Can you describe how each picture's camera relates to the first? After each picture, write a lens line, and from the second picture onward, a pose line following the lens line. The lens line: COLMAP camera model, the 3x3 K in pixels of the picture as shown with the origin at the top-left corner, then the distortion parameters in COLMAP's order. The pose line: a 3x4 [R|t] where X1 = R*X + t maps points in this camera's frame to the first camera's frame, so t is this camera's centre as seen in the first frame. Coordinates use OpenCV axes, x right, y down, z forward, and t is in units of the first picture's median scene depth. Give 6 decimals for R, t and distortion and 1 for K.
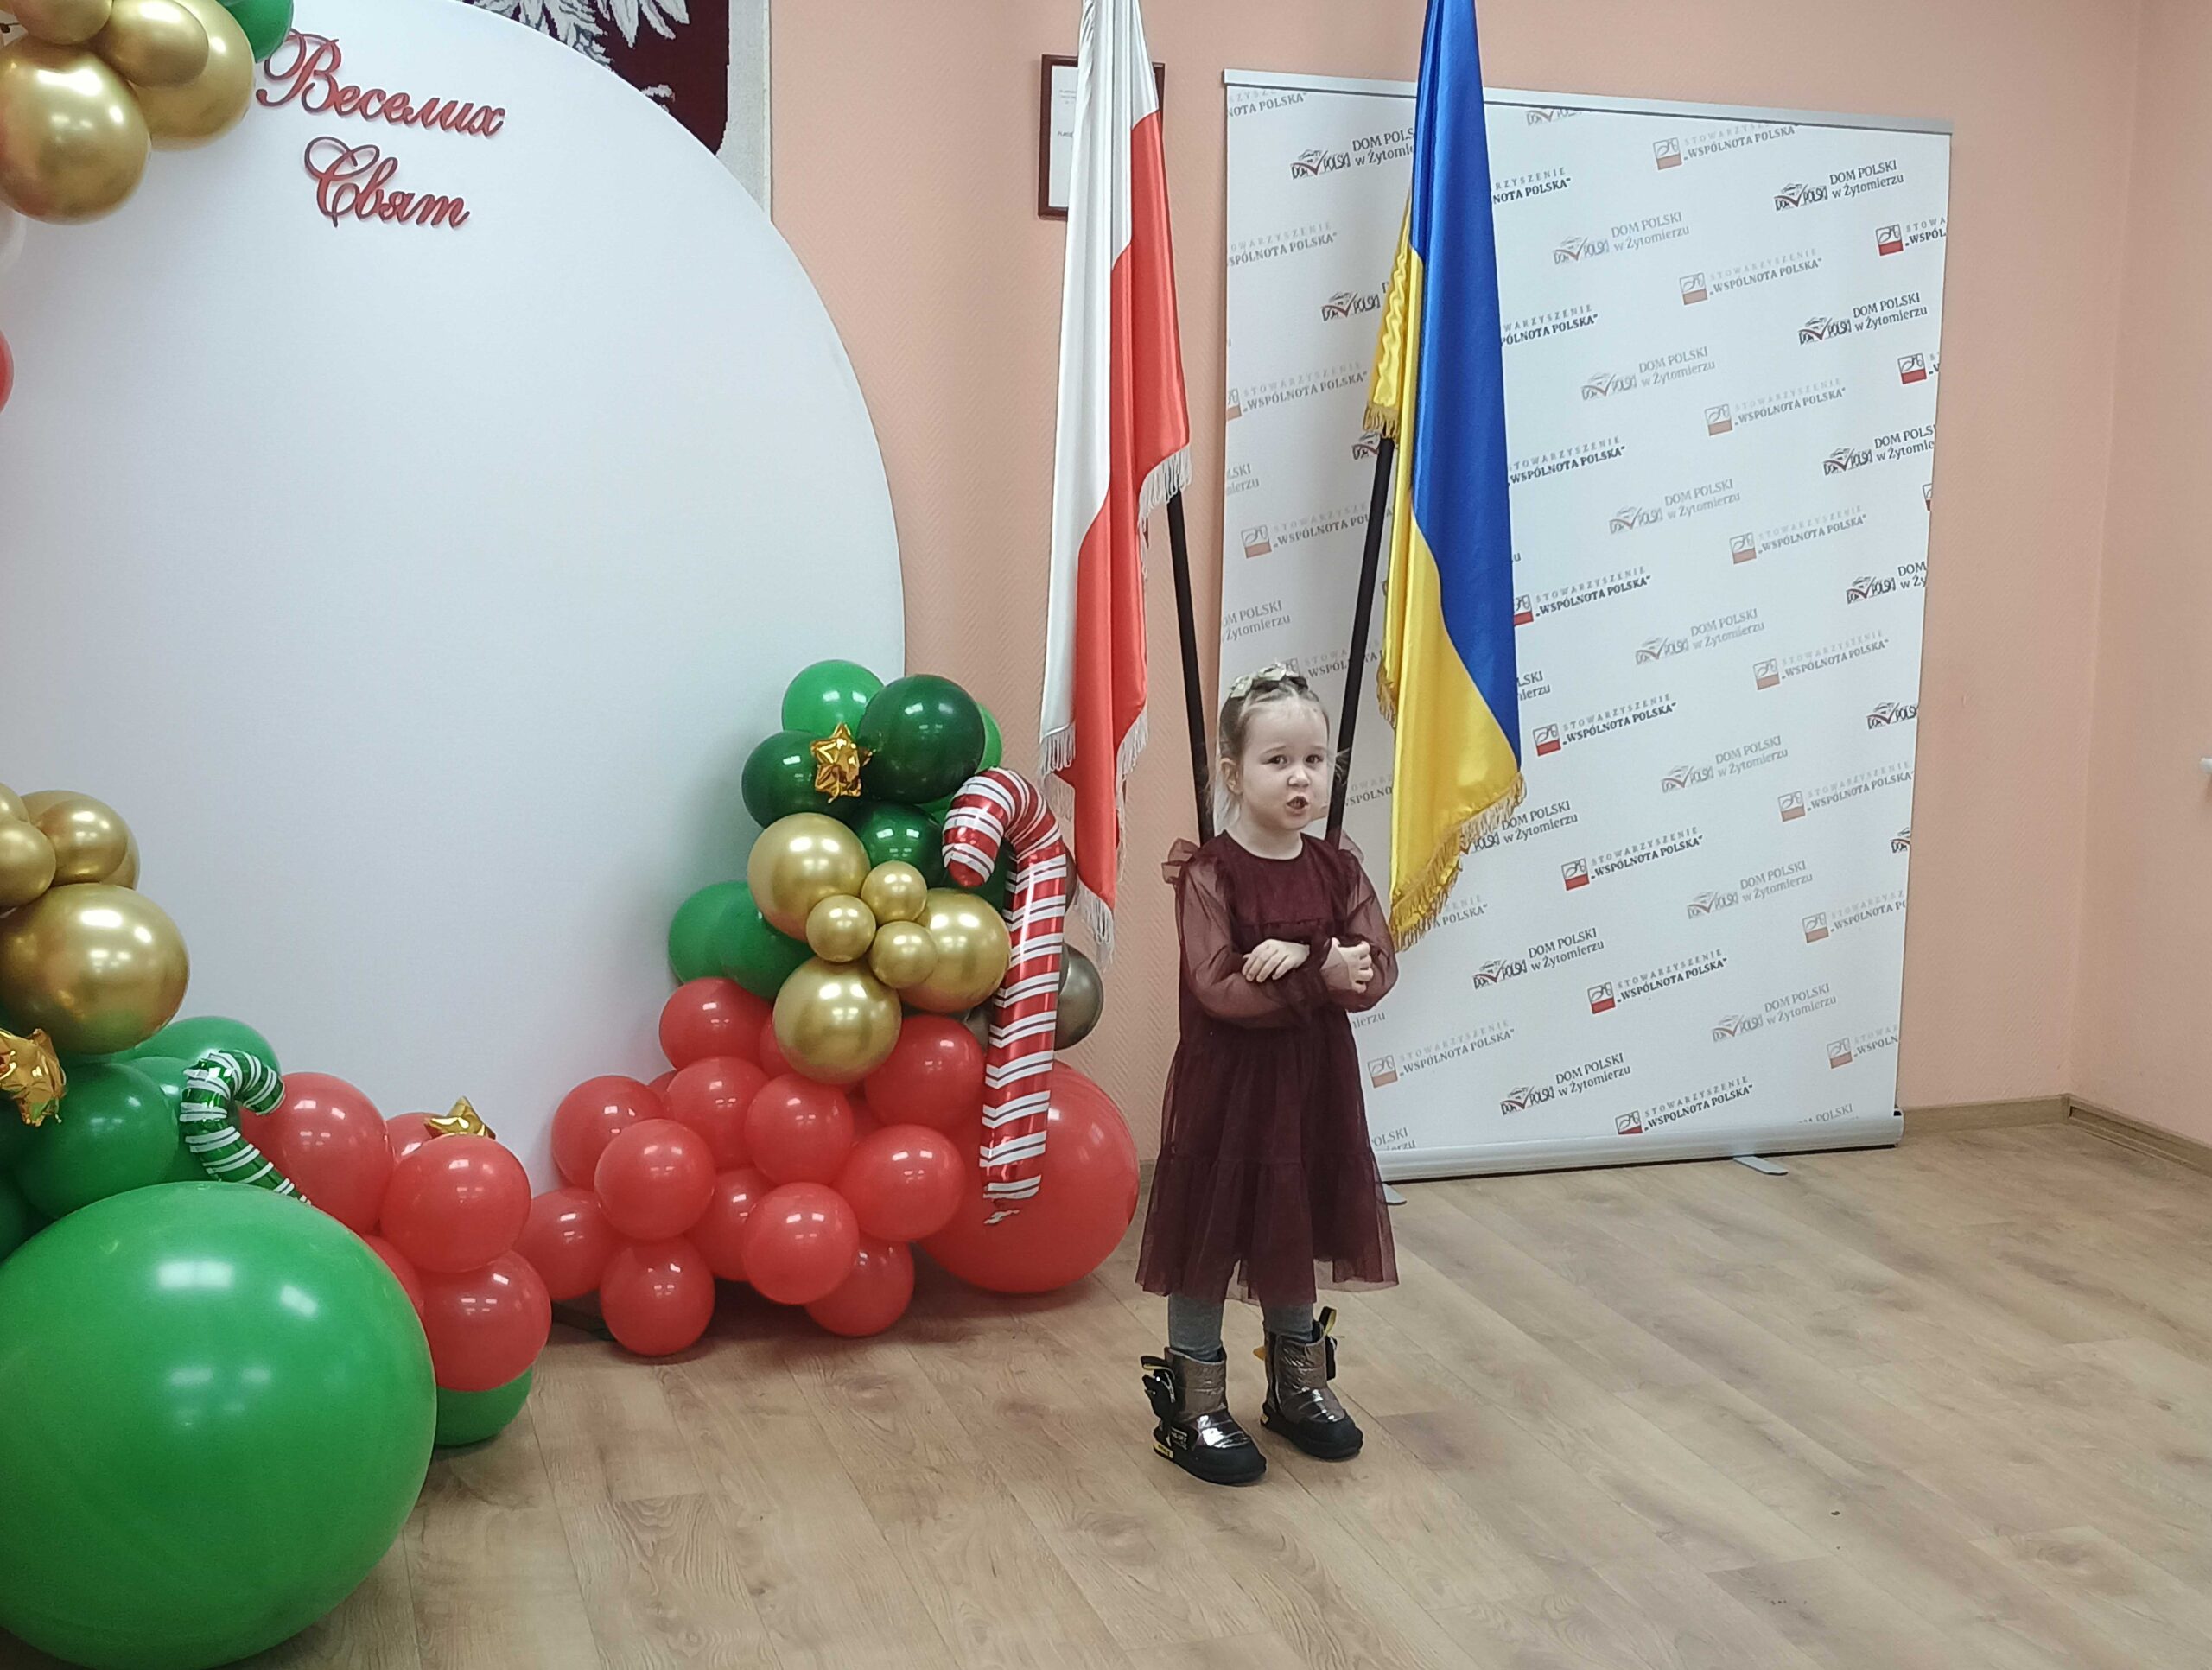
lens RADIAL K [[2752.1, 0, 1251.3], [0, 2752.1, 791.3], [0, 0, 1]] dist [0.040941, 0.000000]
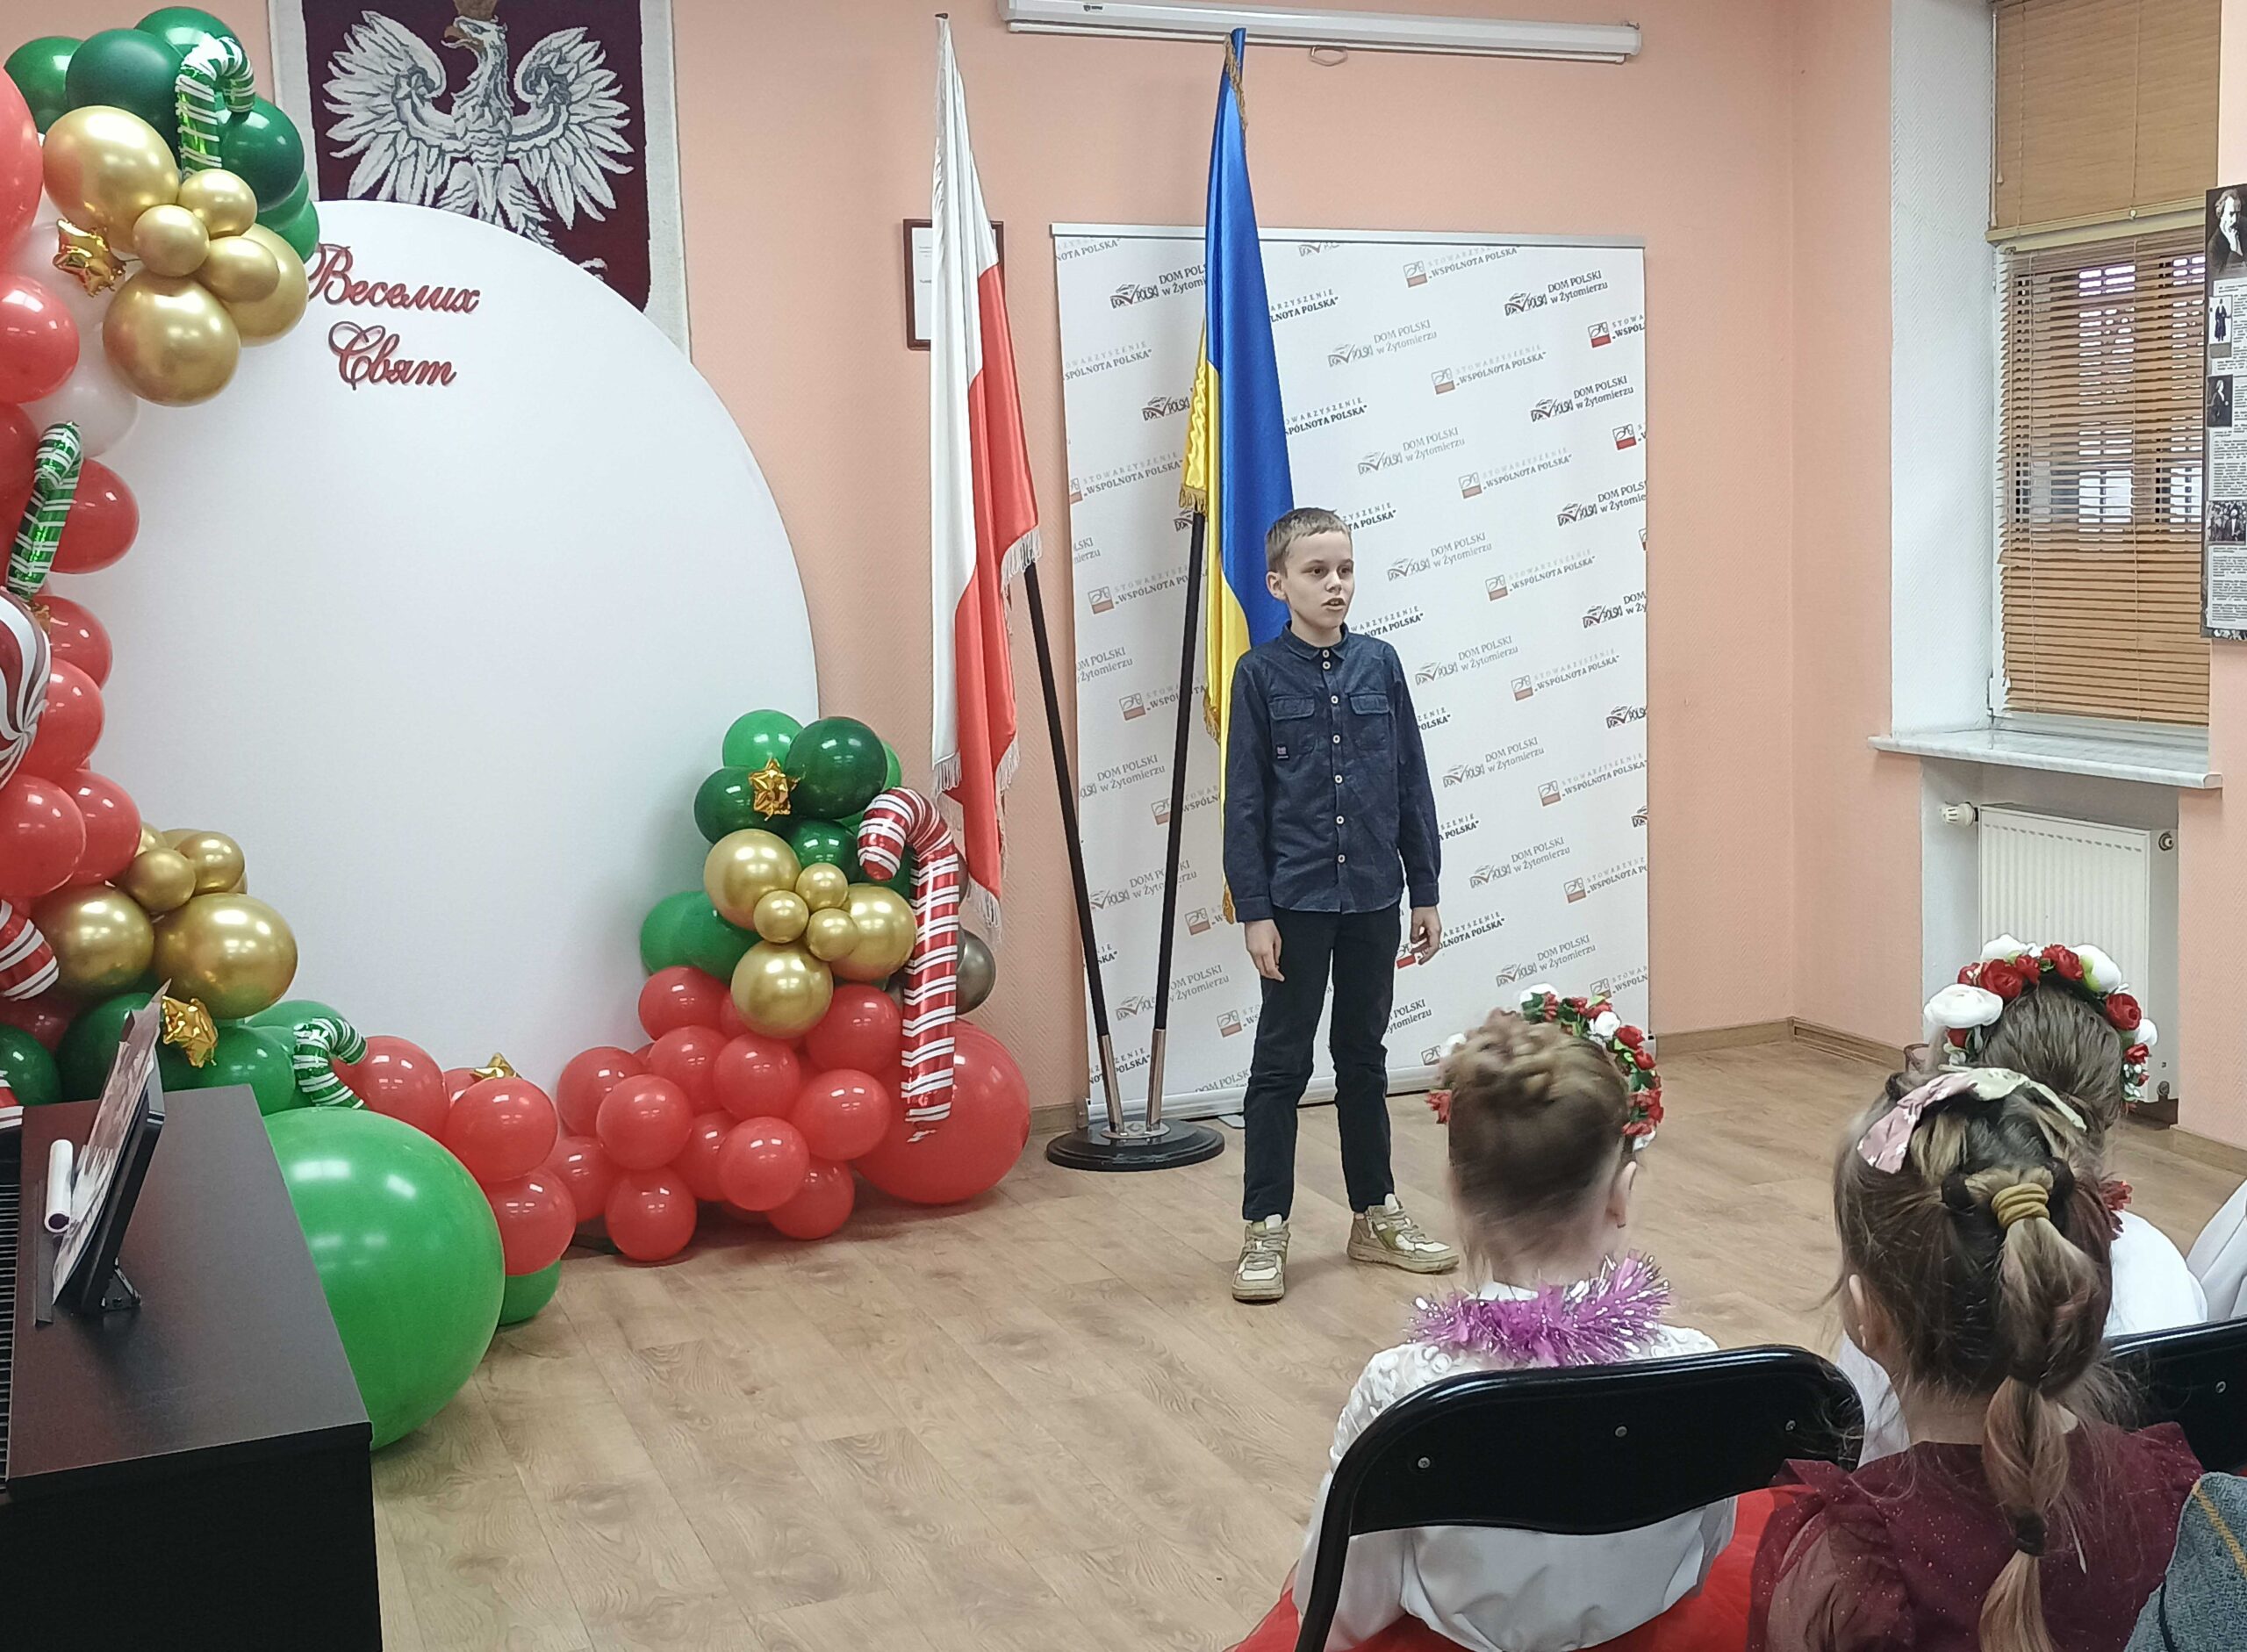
lens RADIAL K [[2777.0, 0, 1388.2], [0, 2777.0, 838.6], [0, 0, 1]] dist [0.035283, 0.000000]
pose [[0.995378, -0.055834, 0.078138, 0.030959], [0.056280, 0.998409, -0.003513, 0.032074], [-0.077818, 0.007894, 0.996936, -0.293818]]
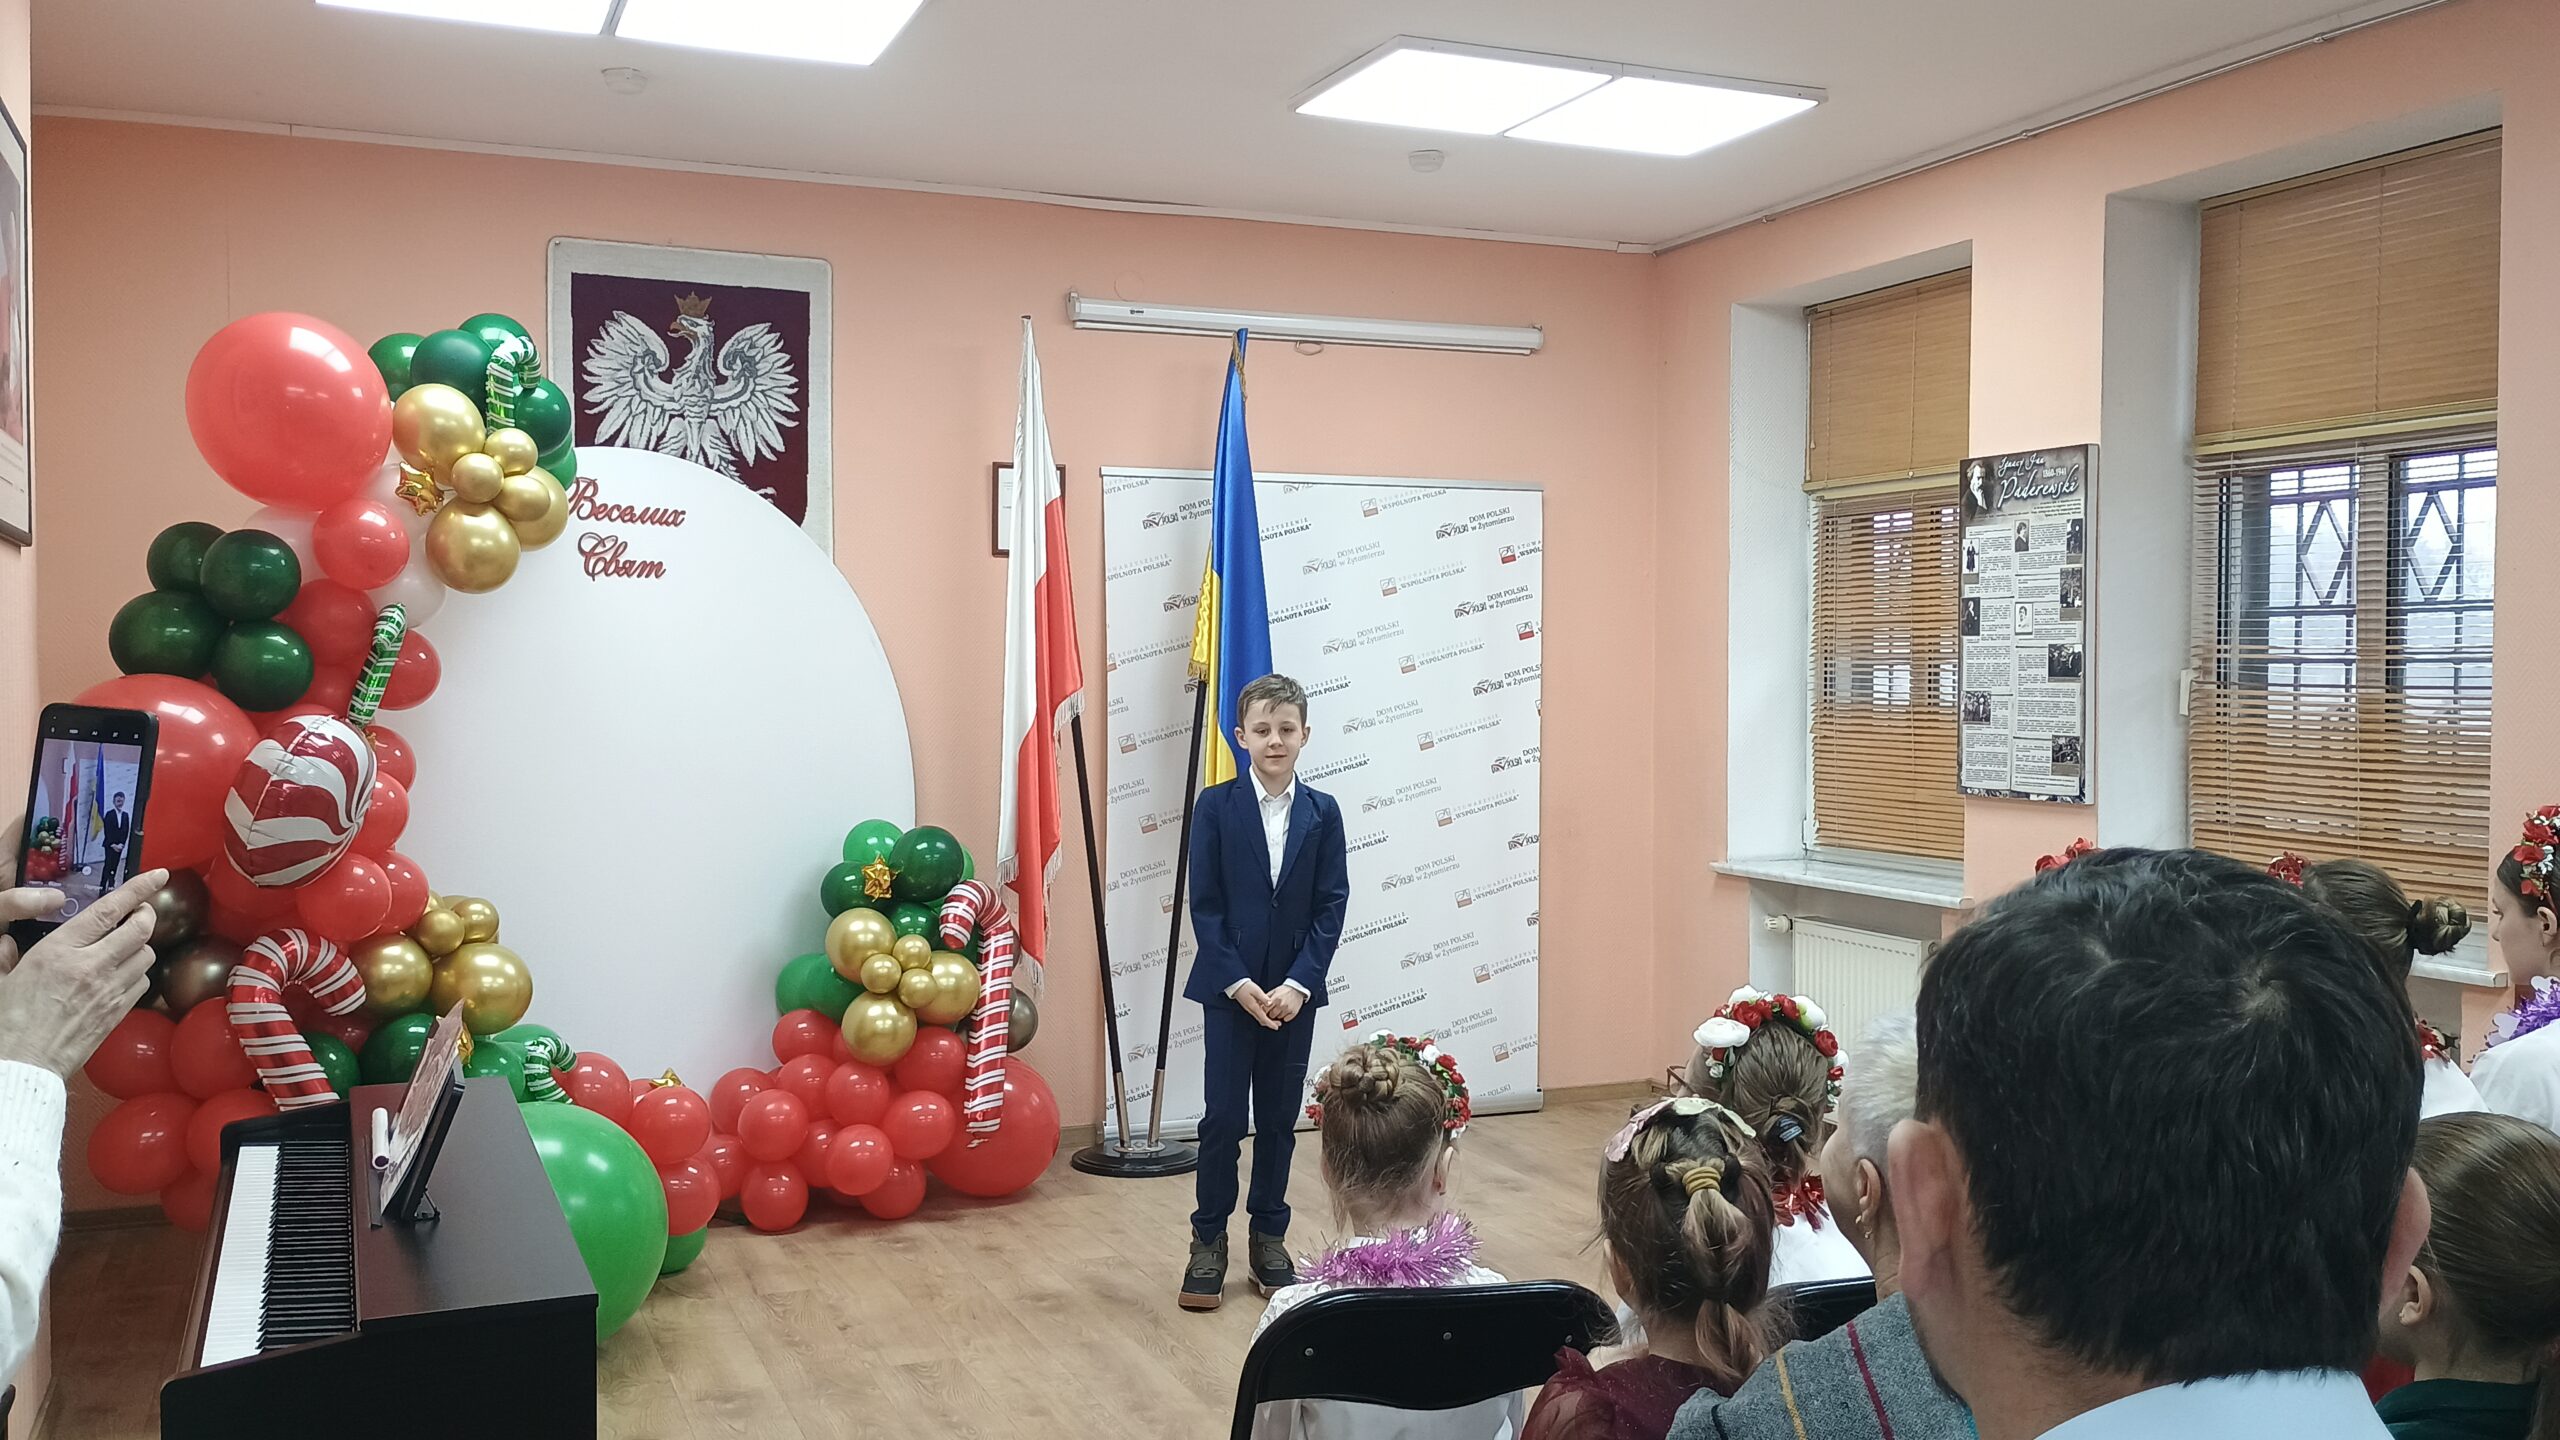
lens RADIAL K [[2220.5, 0, 1252.9], [0, 2220.5, 732.1], [0, 0, 1]] dist [0.038868, -0.022440]
pose [[0.999203, -0.024103, 0.031831, 0.040148], [0.027054, 0.995035, -0.095778, 0.036909], [-0.029365, 0.096562, 0.994894, -0.380903]]
